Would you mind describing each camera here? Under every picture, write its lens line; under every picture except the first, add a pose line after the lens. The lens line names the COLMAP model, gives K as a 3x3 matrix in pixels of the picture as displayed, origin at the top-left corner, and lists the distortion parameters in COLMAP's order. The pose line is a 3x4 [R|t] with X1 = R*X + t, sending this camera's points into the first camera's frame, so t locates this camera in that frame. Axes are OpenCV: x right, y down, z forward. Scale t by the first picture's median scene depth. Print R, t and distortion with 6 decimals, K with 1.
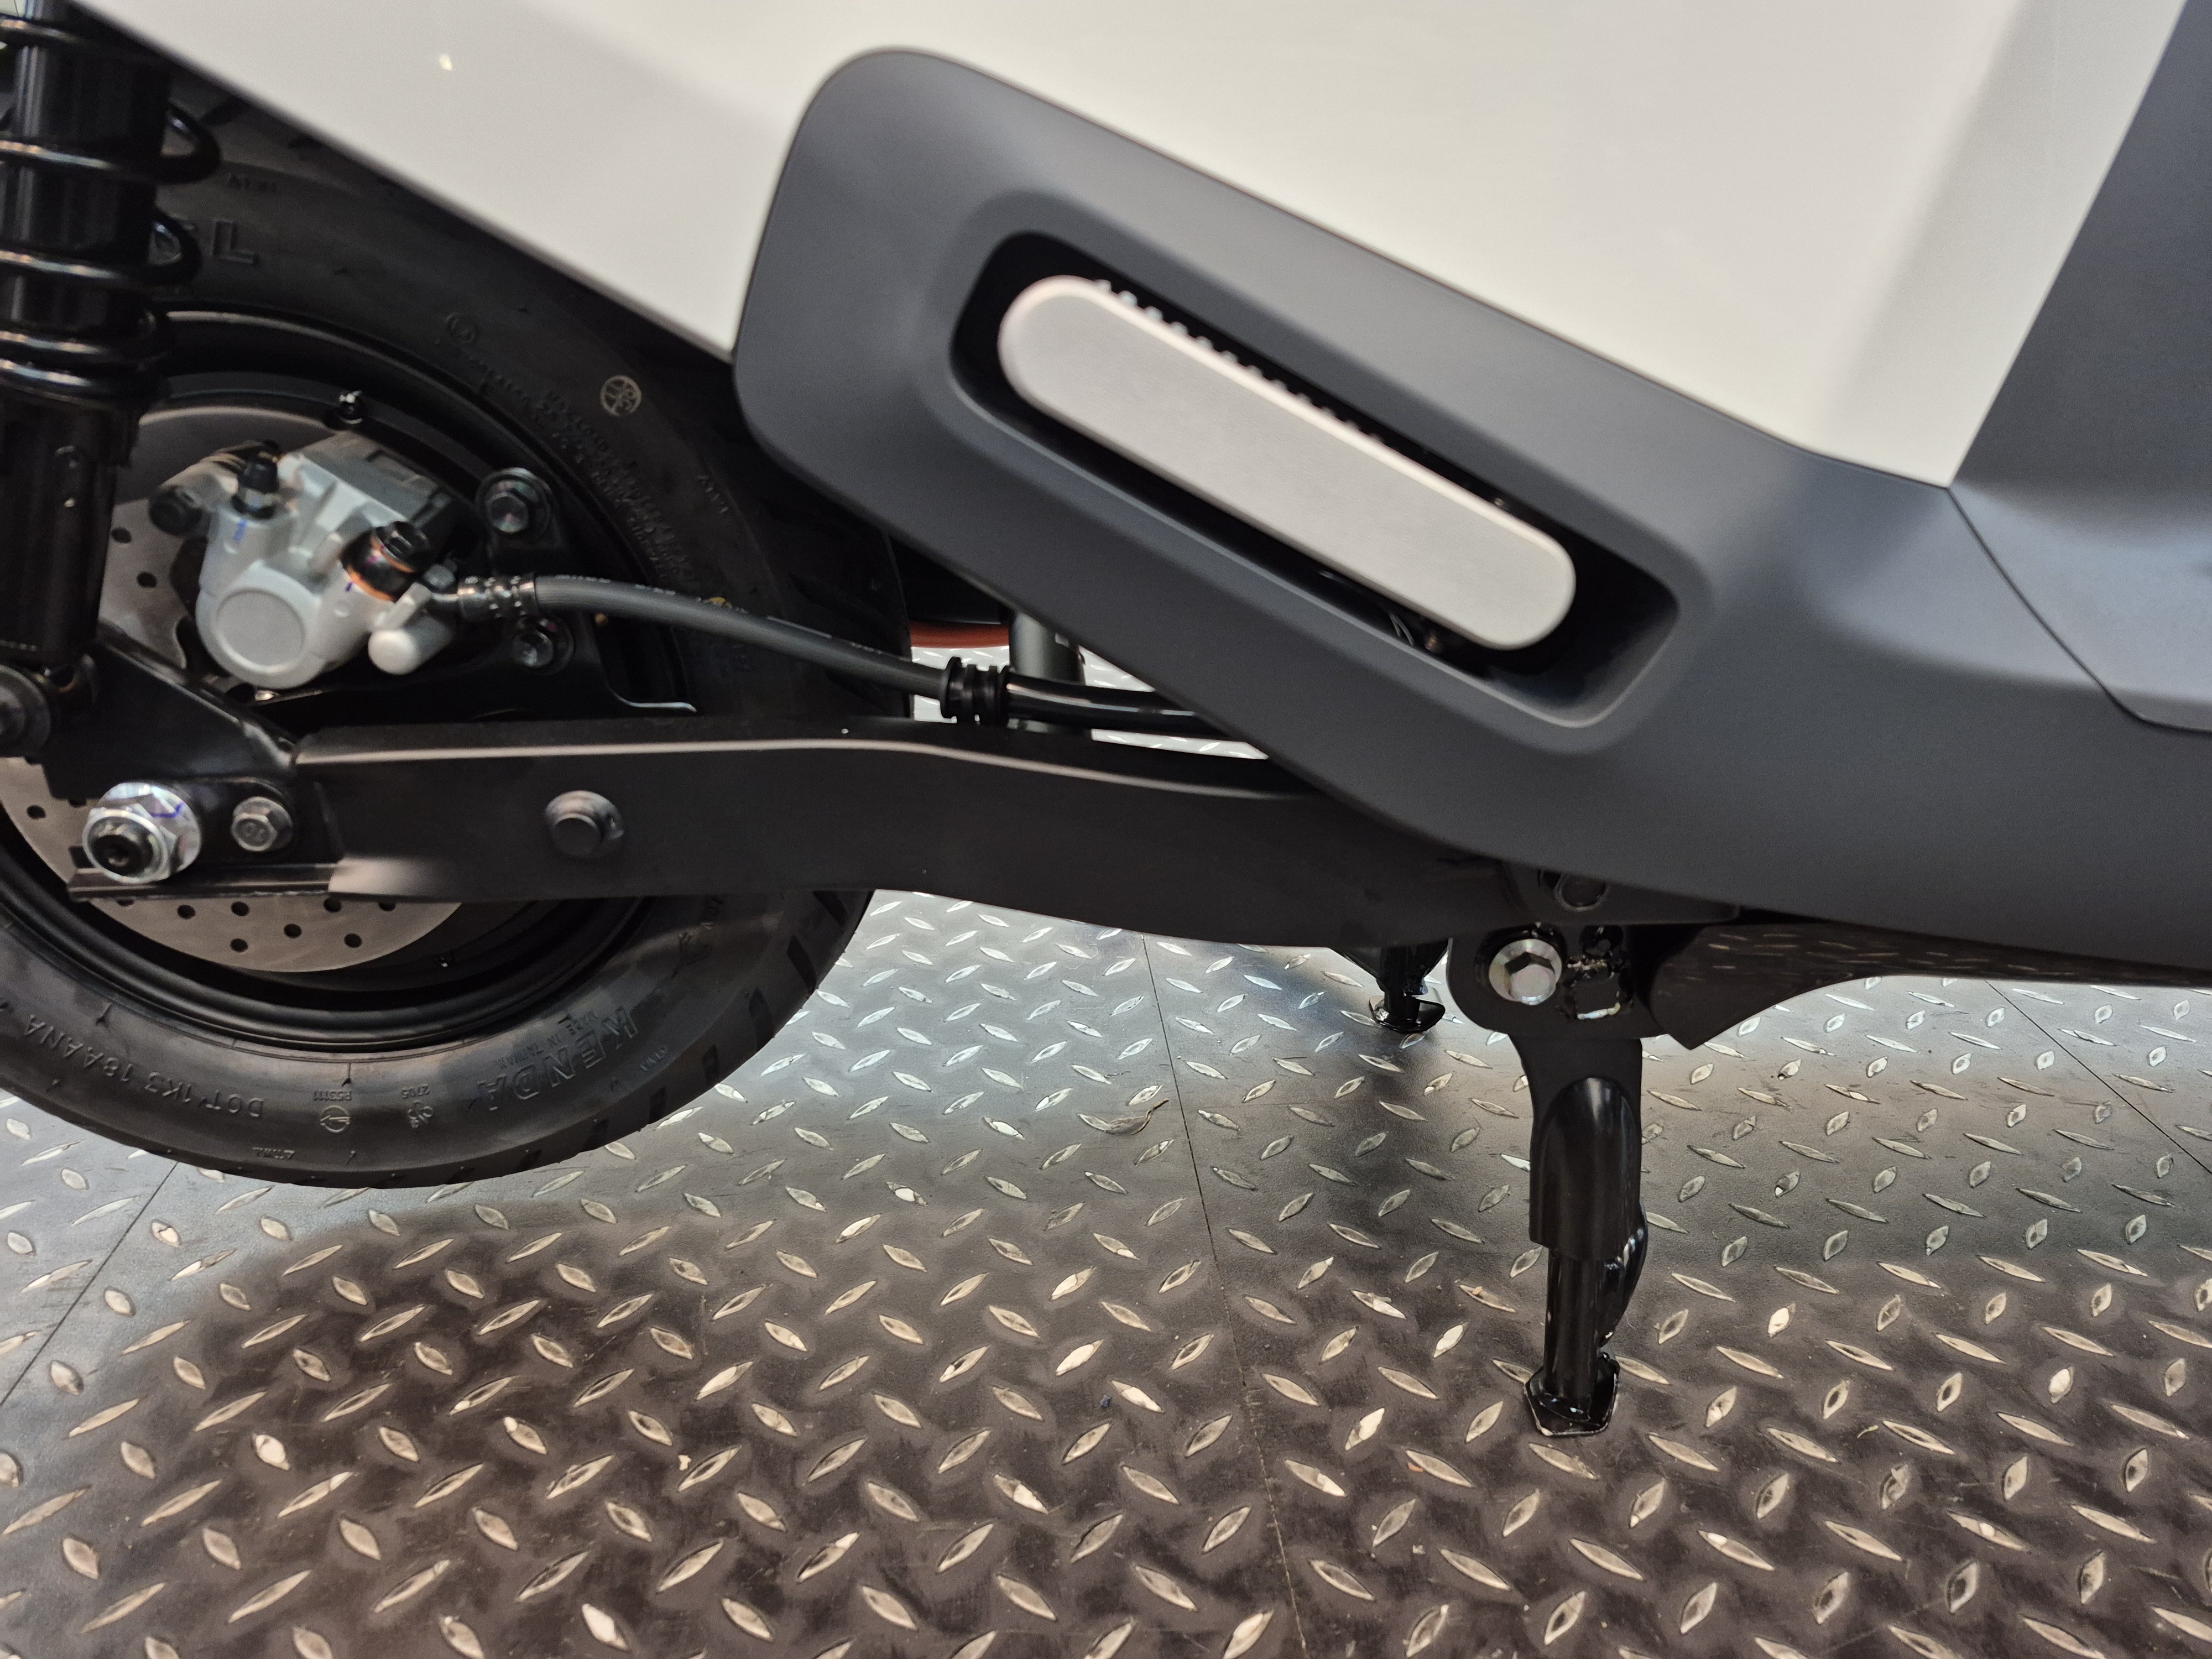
lens RADIAL K [[1433.8, 0, 1121.5], [0, 1433.8, 738.1], [0, 0, 1]] dist [0.013465, -0.033503]
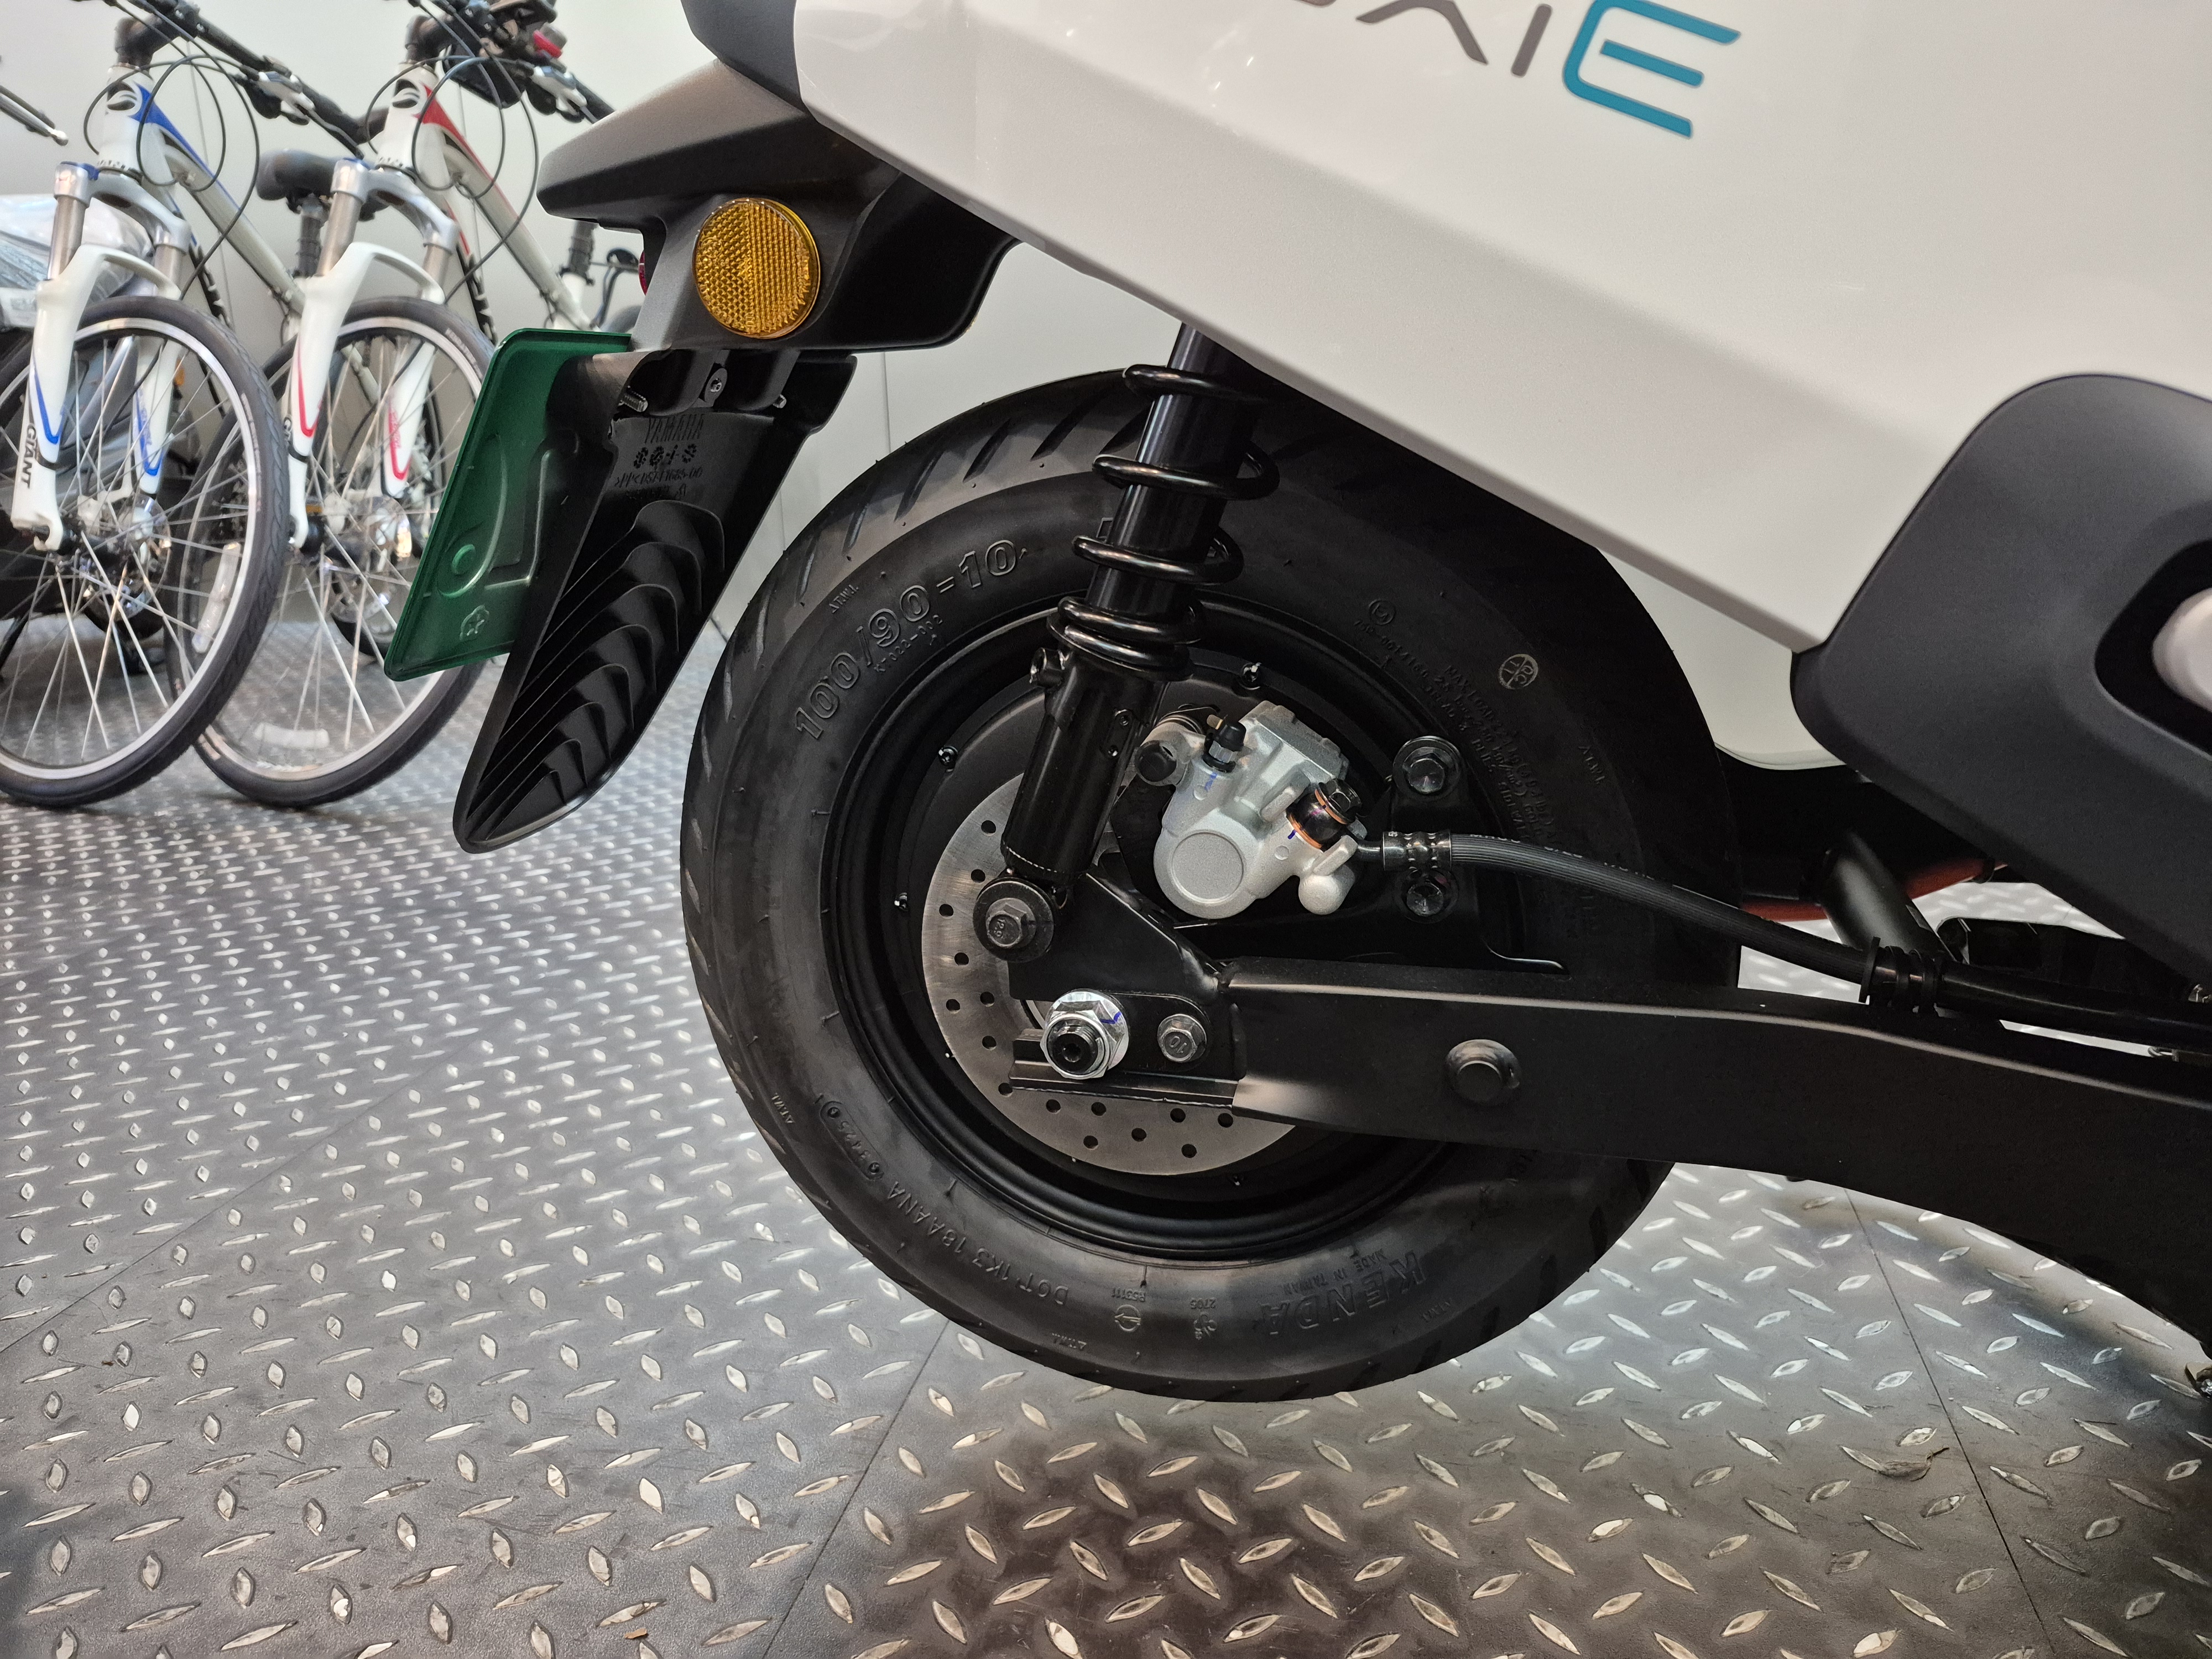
lens RADIAL K [[1433.8, 0, 1214.1], [0, 1433.8, 752.2], [0, 0, 1]] dist [0.013465, -0.033503]
pose [[0.945083, 0.038176, -0.324594, -0.155942], [-0.092195, 0.983961, -0.152710, 0.006356], [0.313558, 0.174250, 0.933444, -0.058413]]
